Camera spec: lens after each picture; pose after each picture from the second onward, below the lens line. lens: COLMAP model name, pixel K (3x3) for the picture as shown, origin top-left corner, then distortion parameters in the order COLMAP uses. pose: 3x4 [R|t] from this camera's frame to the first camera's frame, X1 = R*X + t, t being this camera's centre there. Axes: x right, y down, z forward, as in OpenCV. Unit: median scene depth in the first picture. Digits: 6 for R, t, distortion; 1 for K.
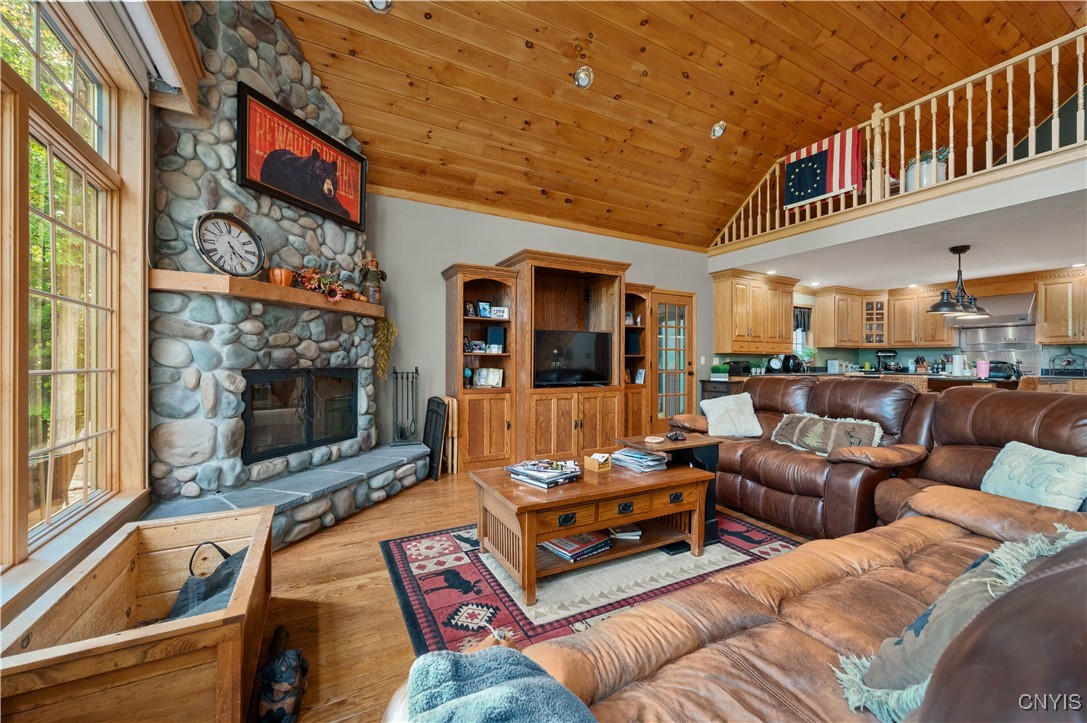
lens RADIAL K [[427.8, 0, 538.8], [0, 427.8, 362.9], [0, 0, 1]] dist [0.004041, -0.000227]
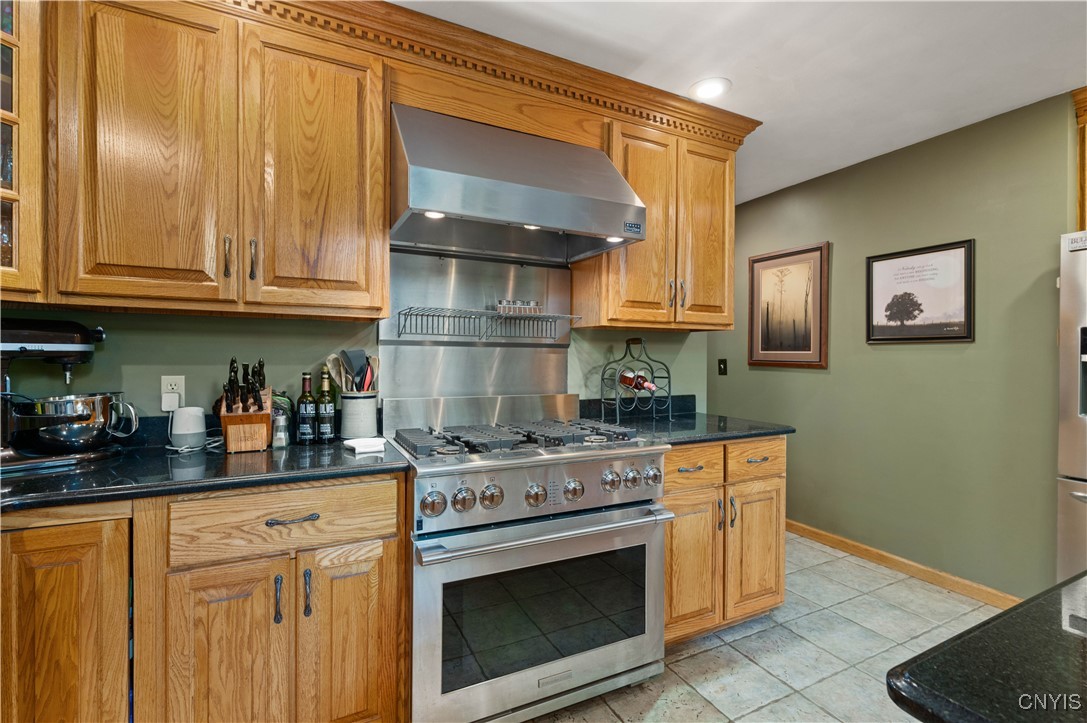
lens RADIAL K [[486.9, 0, 546.3], [0, 486.9, 359.1], [0, 0, 1]] dist [0.000578, 0.000020]
pose [[0.021957, -0.008062, 0.999726, 0.690959], [-0.003067, 0.999962, 0.008131, -0.019109], [-0.999754, -0.003245, 0.021931, 0.876145]]
